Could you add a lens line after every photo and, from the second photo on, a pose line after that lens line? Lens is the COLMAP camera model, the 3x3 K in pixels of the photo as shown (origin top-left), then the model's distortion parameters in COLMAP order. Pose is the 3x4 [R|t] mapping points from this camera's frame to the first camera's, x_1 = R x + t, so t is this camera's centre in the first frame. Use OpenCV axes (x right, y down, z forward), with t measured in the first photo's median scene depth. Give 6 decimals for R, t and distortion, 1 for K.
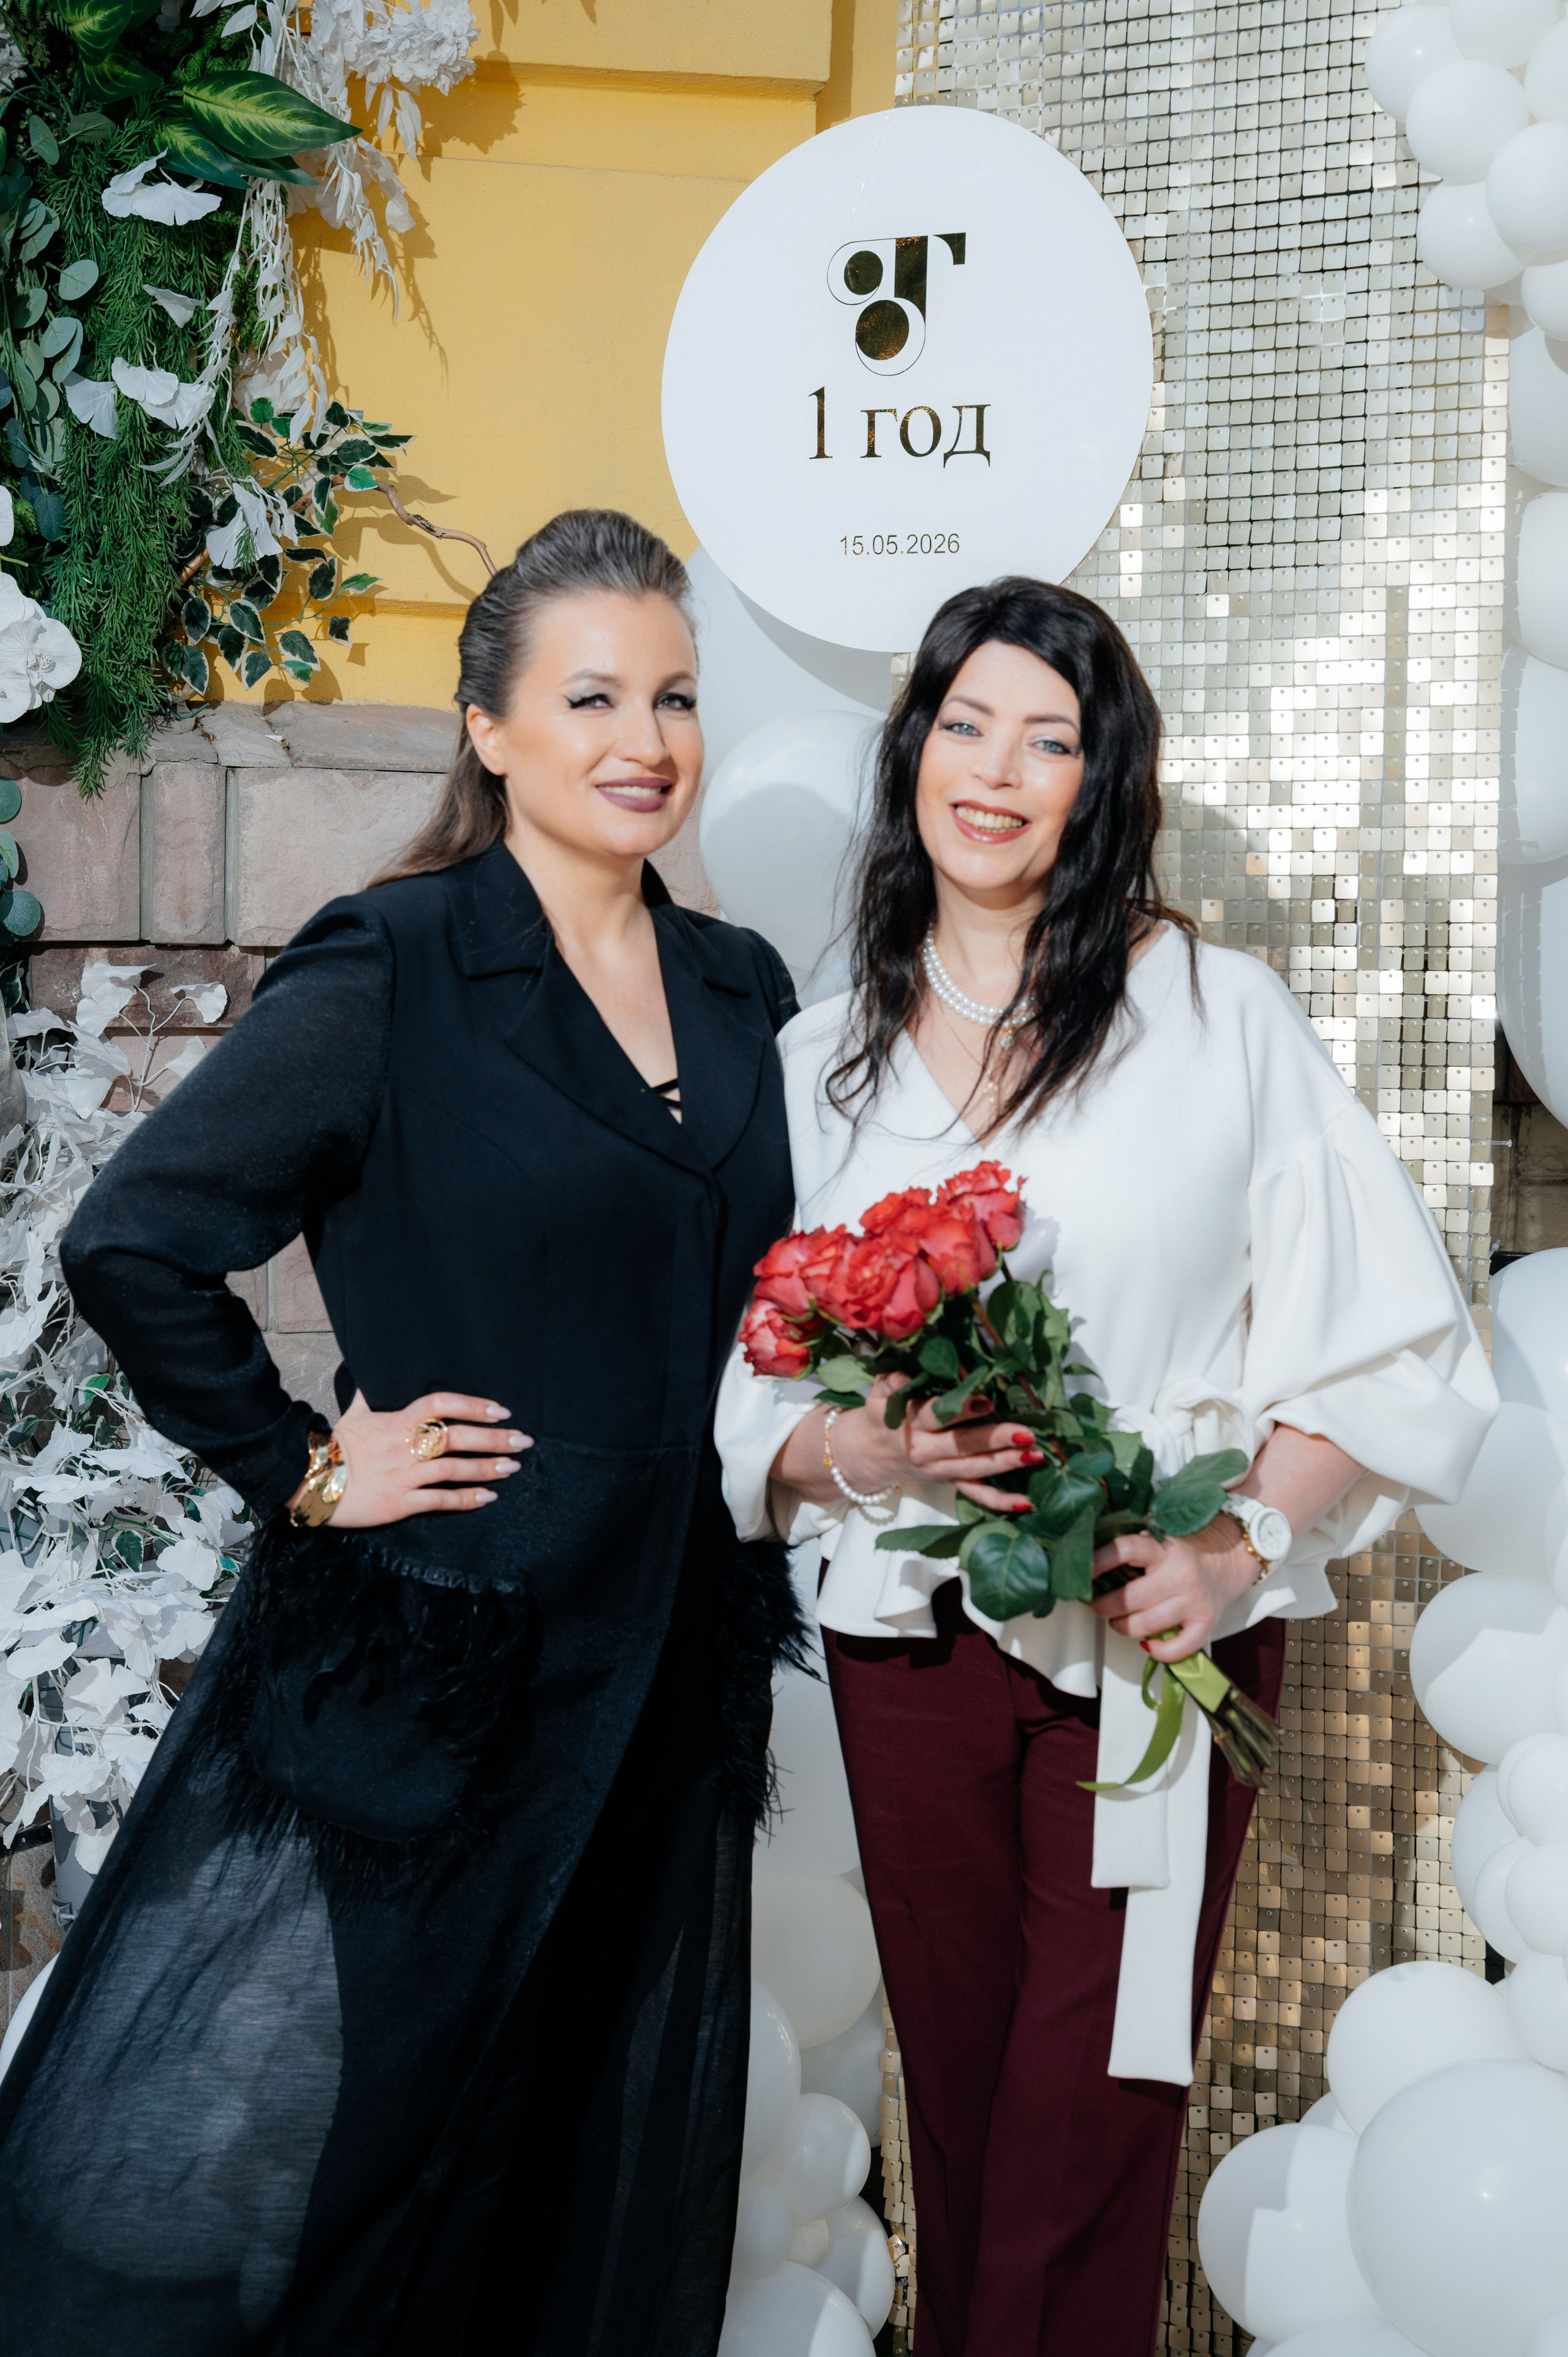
lens RADIAL K [[3830.2, 0, 775.4], [0, 3830.2, 1171.8], [0, 0, 1]] dist [0.192249, 0.000000]
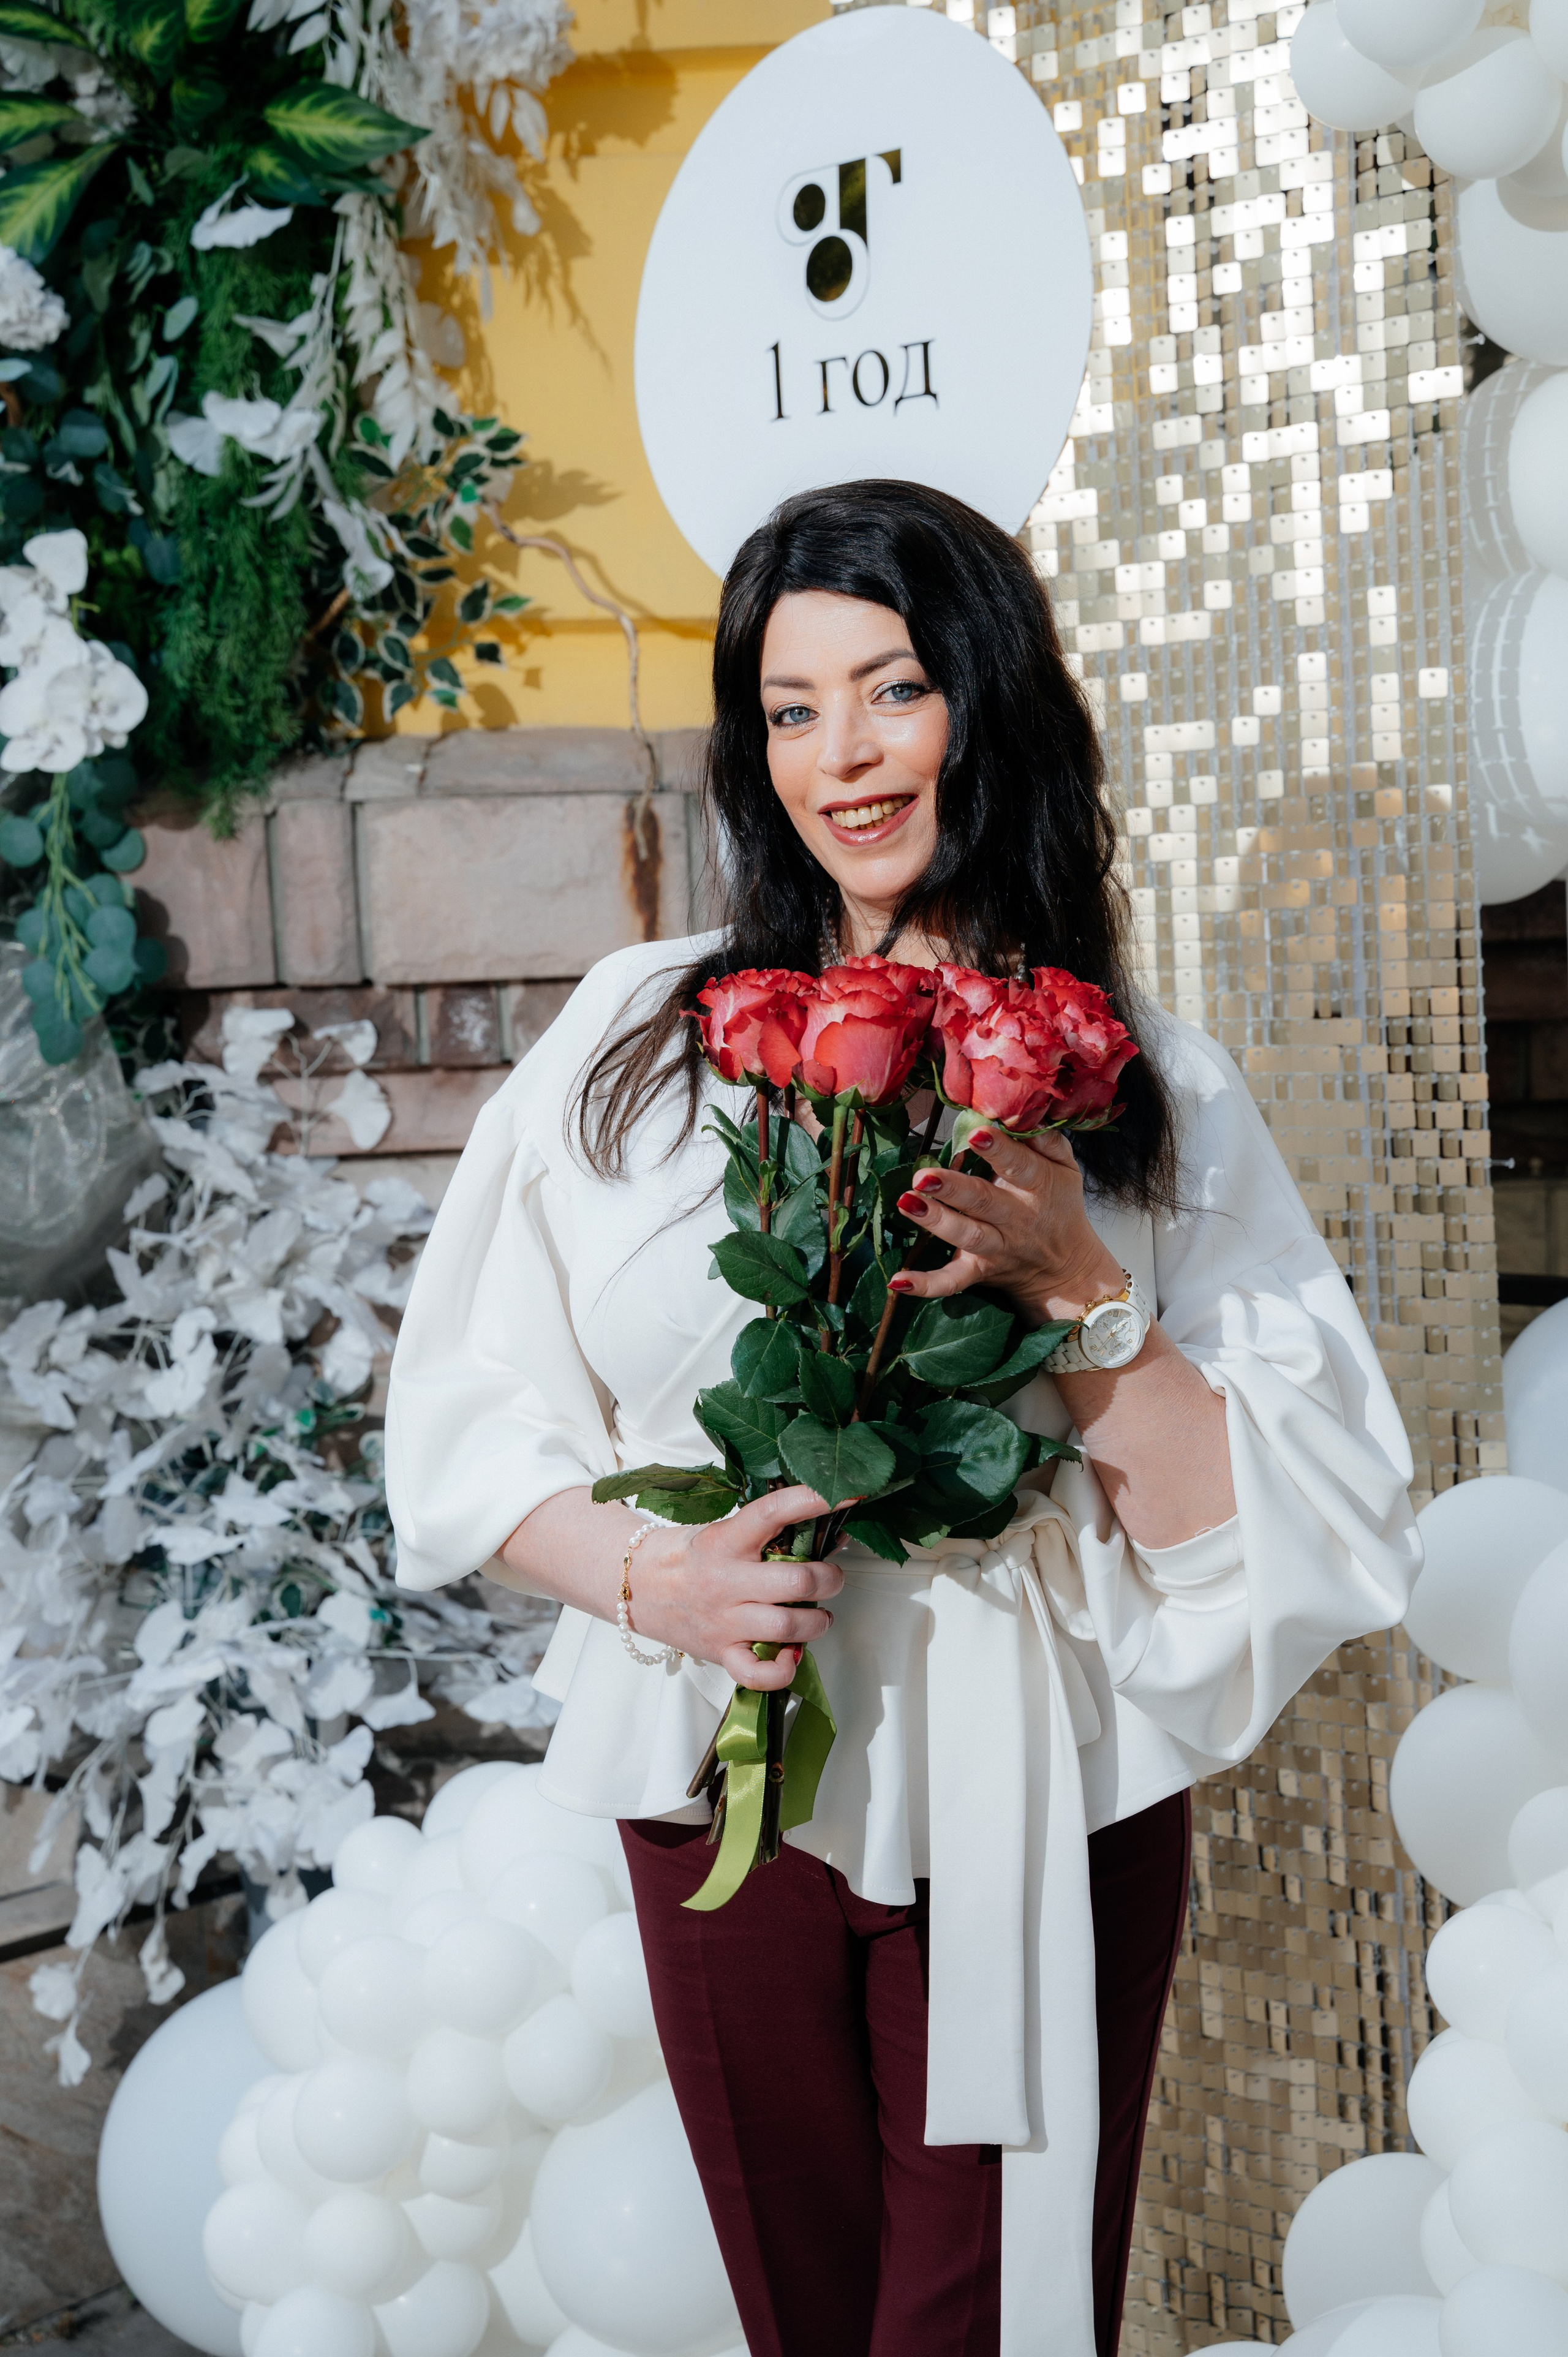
lens RADIAL K [[3318.1, 0, 792.3], [0, 3318.1, 1184.6], [0, 0, 1]] dist [0.106512, 0.000000]
pose [[0.960271, -0.027286, -0.277731, 0.201451], [0.030727, 0.999495, 0.008044, -0.011772], [0.277371, -0.016258, 0.960625, 0.224567]]
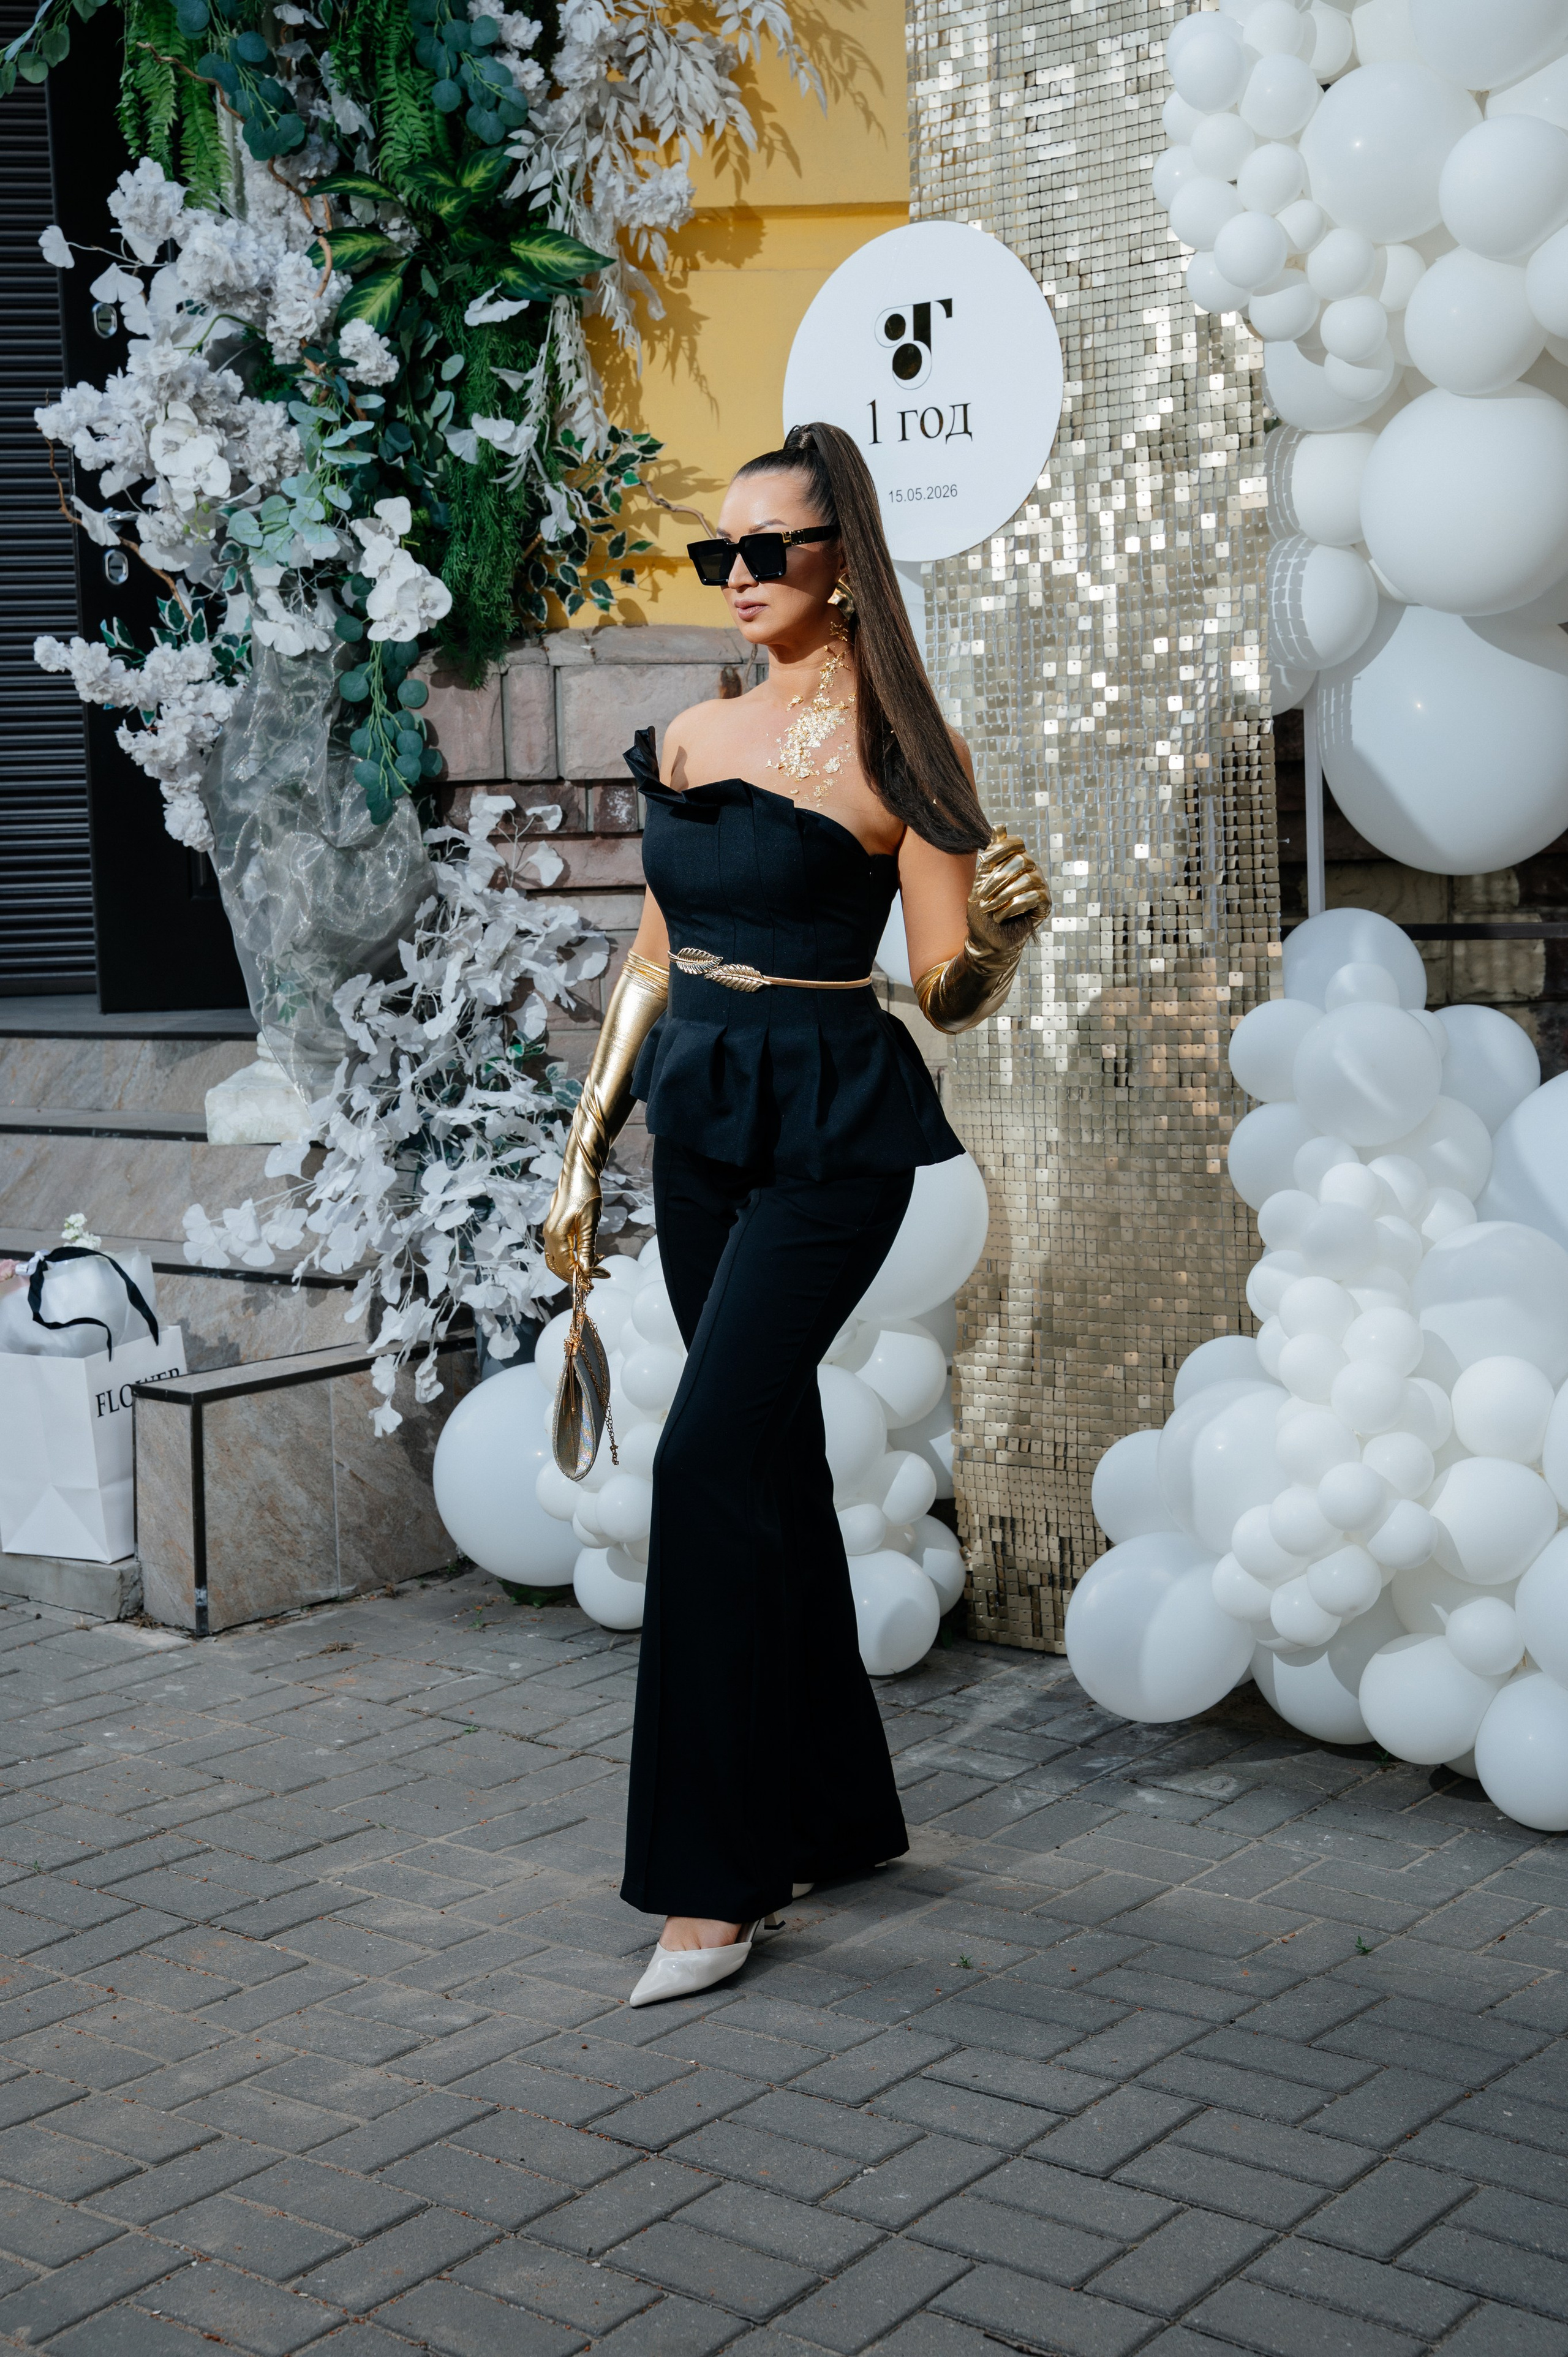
lens RADIAL K [[3205.9, 0, 786.3], [0, 3205.9, 1172.3], [0, 0, 1]] dist [0.084473, 0.000000]
pose [[0.986591, -0.027849, -0.160818, 0.163661], [0.031956, 0.999224, 0.023008, 0.077894], [0.160053, -0.027839, 0.986716, -0.306037]]
